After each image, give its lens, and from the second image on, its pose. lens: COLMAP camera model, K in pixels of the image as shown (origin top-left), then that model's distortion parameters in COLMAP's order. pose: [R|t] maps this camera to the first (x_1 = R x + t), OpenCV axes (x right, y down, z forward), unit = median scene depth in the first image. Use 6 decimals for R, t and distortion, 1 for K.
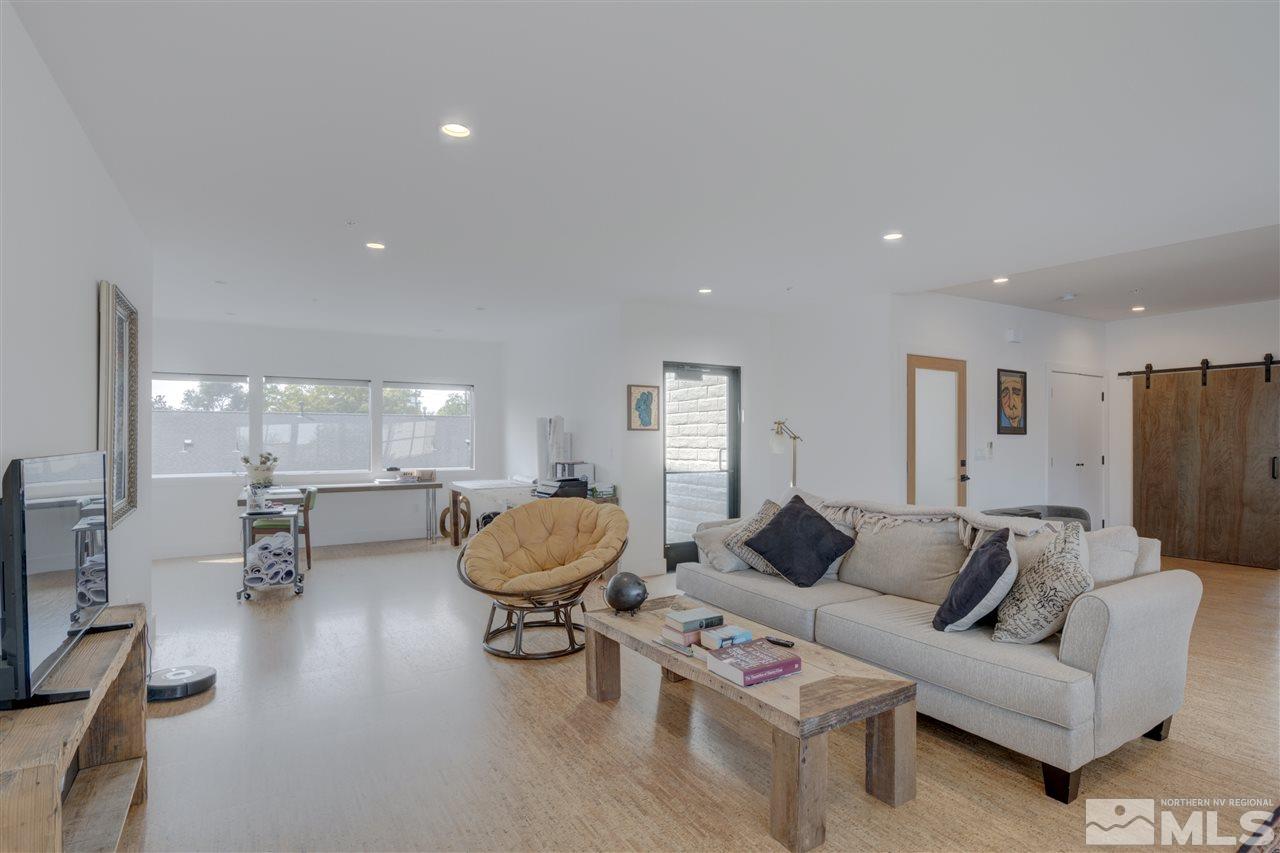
lens RADIAL K [[678.1, 0, 664.5], [0, 678.1, 429.9], [0, 0, 1]] dist [0.002972, -0.000646]
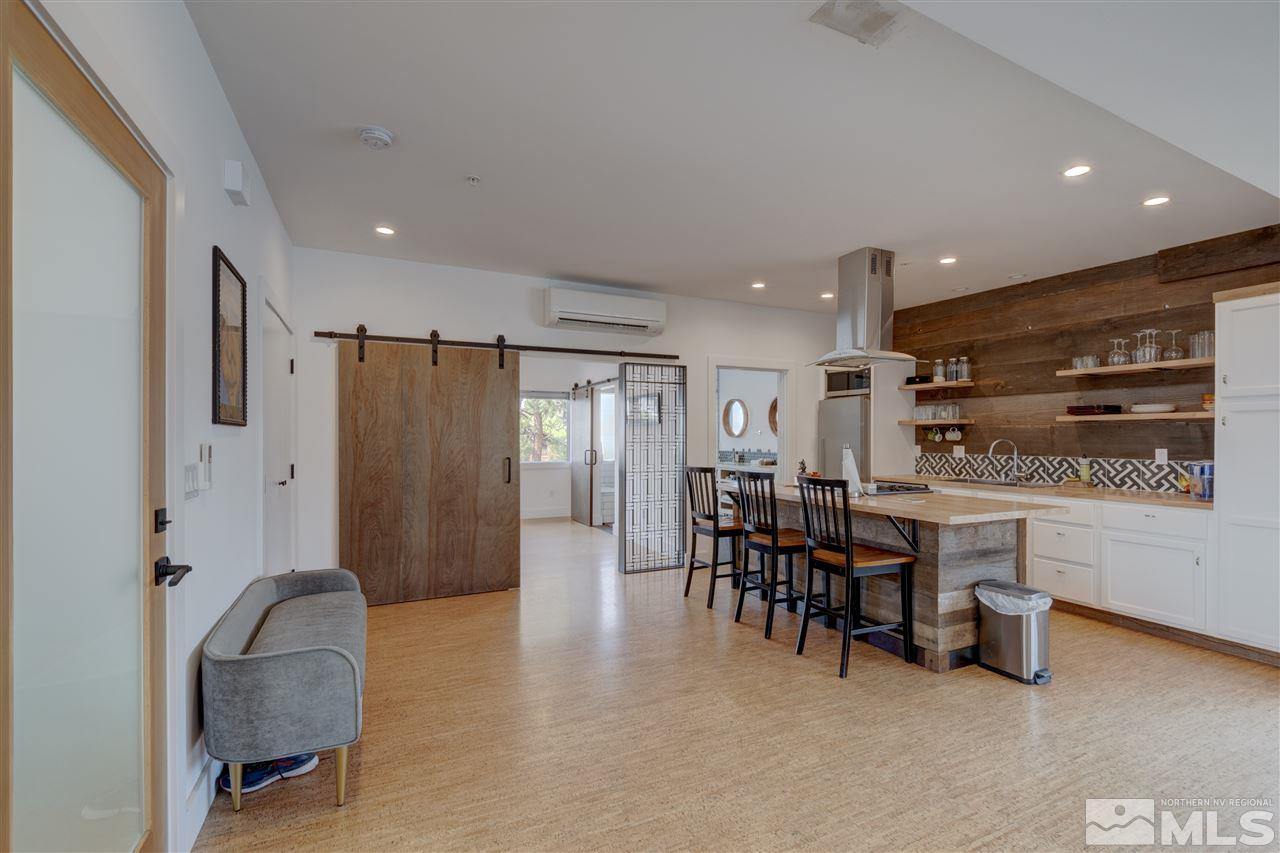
lens RADIAL K [[571.3, 0, 662.4], [0, 571.3, 433.0], [0, 0, 1]] dist [-0.001441, -0.000349]
pose [[0.108895, 0.001549, 0.994052, 0.195106], [-0.014673, 0.999892, 0.000049, 0.005949], [-0.993945, -0.014591, 0.108906, 0.685023]]
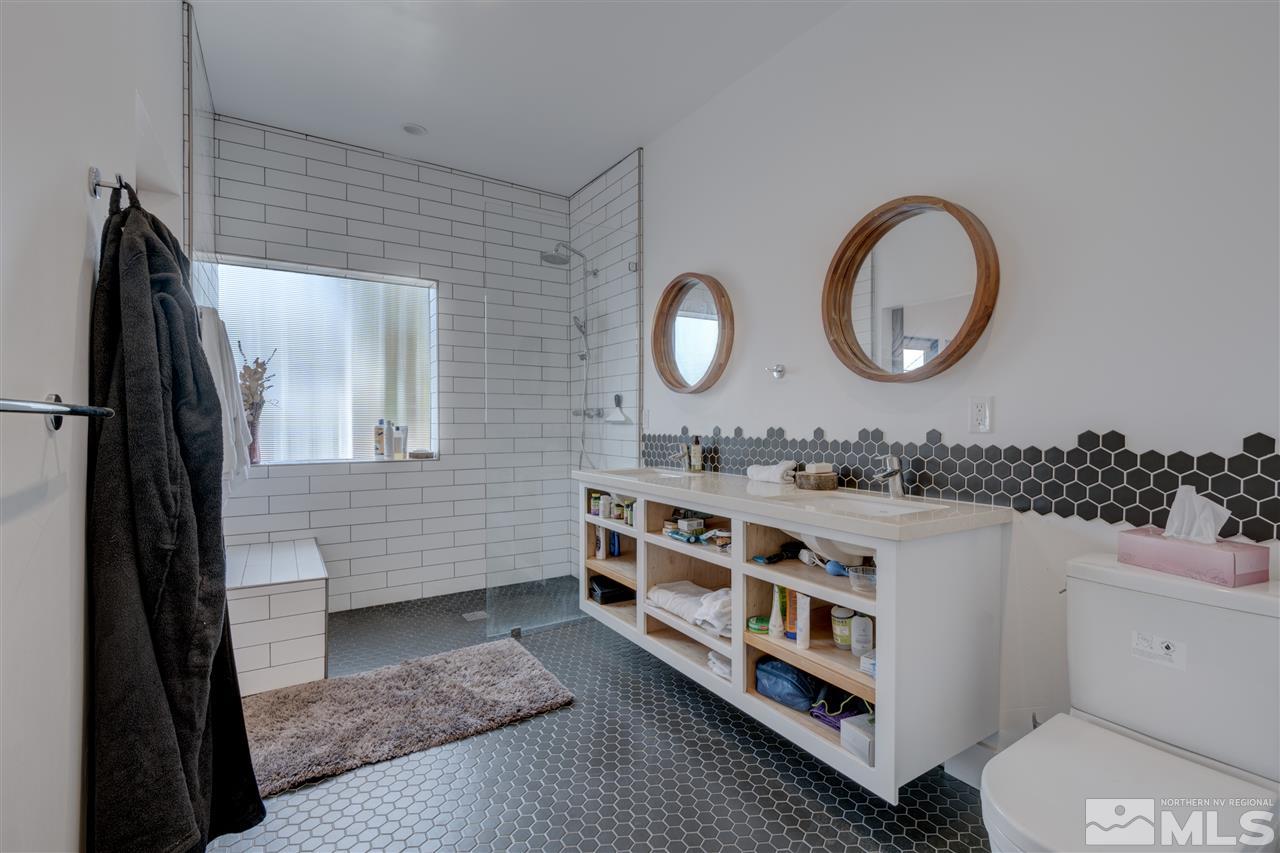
lens RADIAL K [[571.3, 0, 662.4], [0, 571.3, 433.0], [0, 0, 1]] dist [-0.001441, -0.000349]
pose [[-0.020645, -0.022737, 0.999528, 1.040157], [-0.016181, 0.999618, 0.022405, 0.032548], [-0.999656, -0.015711, -0.021005, 0.689855]]
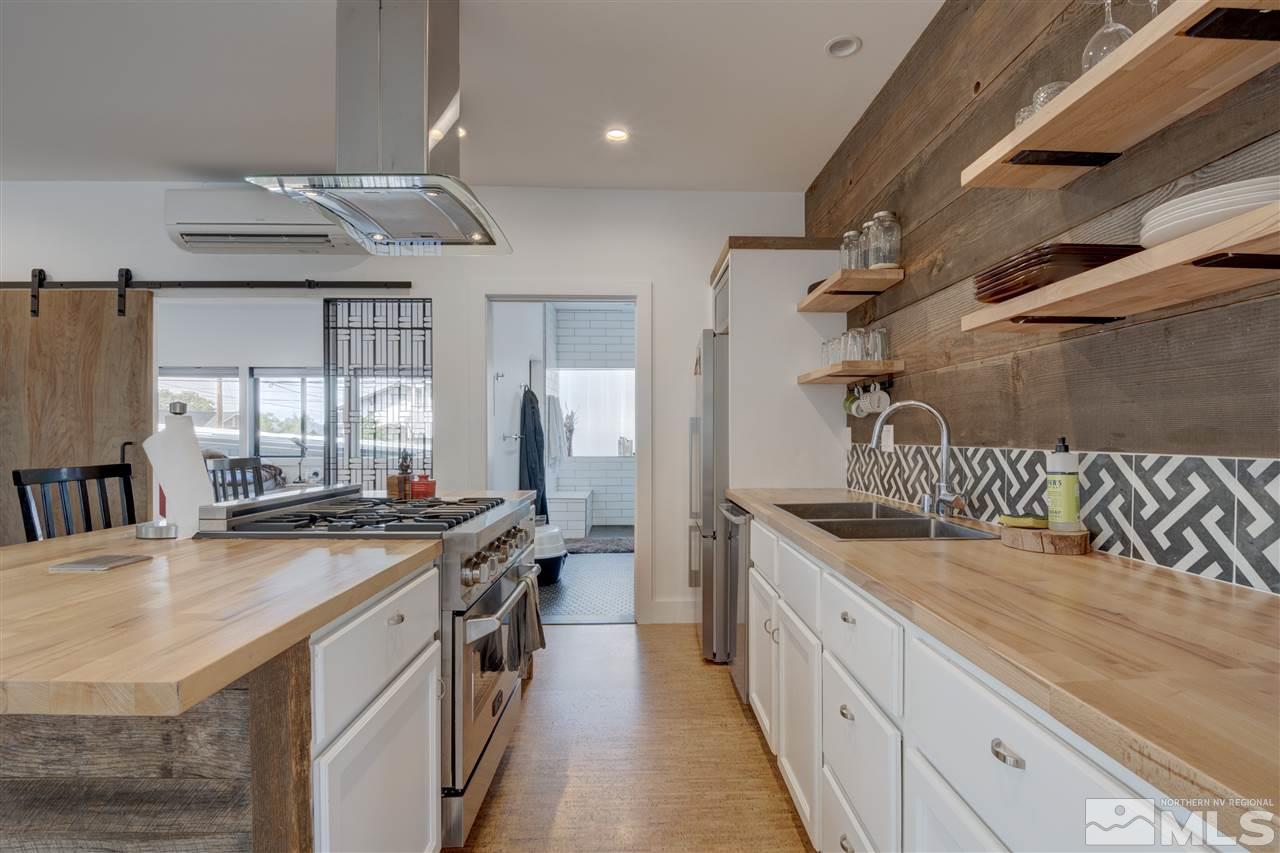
lens RADIAL K [[610.3, 0, 667.2], [0, 610.3, 436.7], [0, 0, 1]] dist [-0.017661, -0.000809]
pose [[0.495803, -0.005460, 0.868418, 0.631776], [-0.012080, 0.999840, 0.013183, 0.020900], [-0.868351, -0.017026, 0.495658, 0.310209]]
